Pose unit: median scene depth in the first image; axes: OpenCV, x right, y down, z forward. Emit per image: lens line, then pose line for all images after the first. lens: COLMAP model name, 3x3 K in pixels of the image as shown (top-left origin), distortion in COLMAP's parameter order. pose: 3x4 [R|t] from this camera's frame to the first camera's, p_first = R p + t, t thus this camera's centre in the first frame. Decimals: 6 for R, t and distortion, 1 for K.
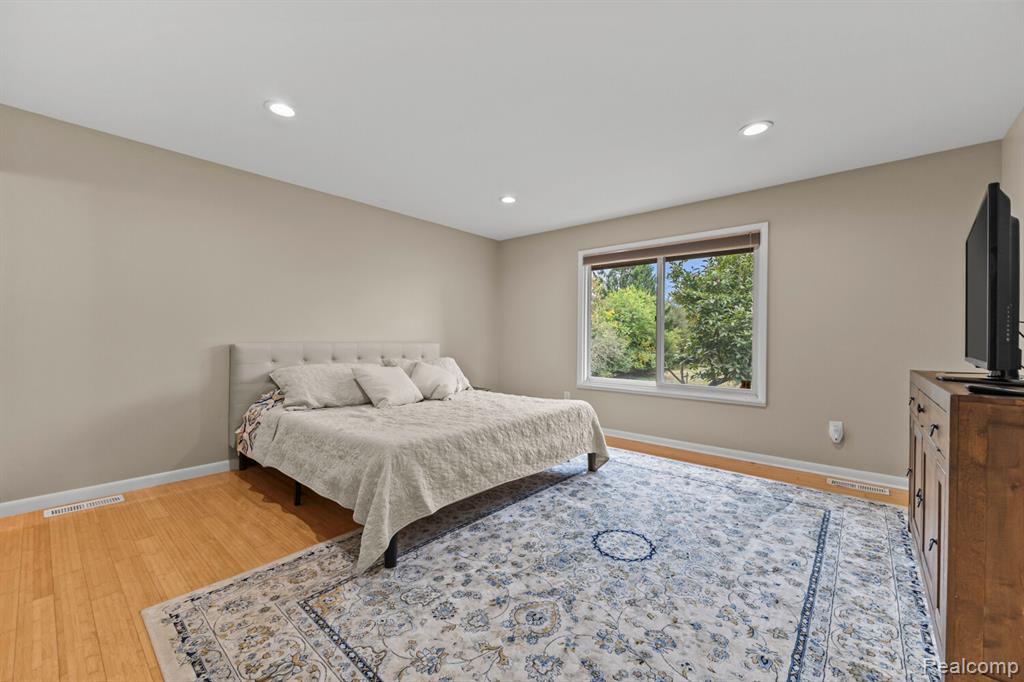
lens RADIAL K [[408.1, 0, 510.9], [0, 408.1, 337.6], [0, 0, 1]] dist [0.022605, -0.008434]
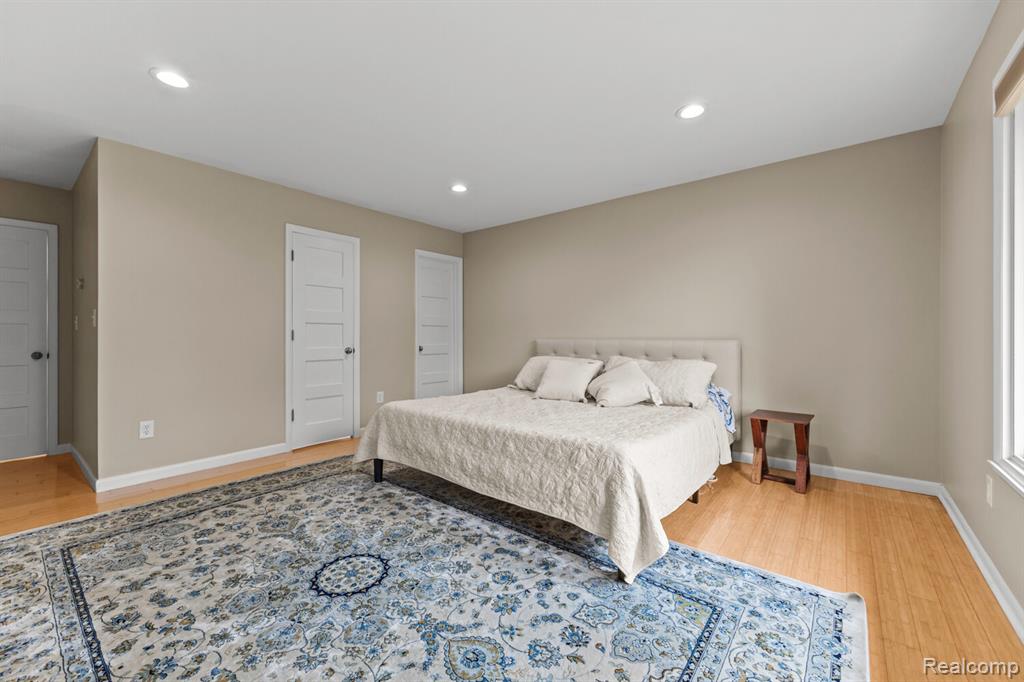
lens RADIAL K [[408.1, 0, 510.9], [0, 408.1, 337.6], [0, 0, 1]] dist [0.022605, -0.008434]
pose [[0.025461, -0.004985, -0.999663, 1.044180], [0.008527, 0.999952, -0.004770, 0.019564], [0.999639, -0.008403, 0.025502, 1.204742]]
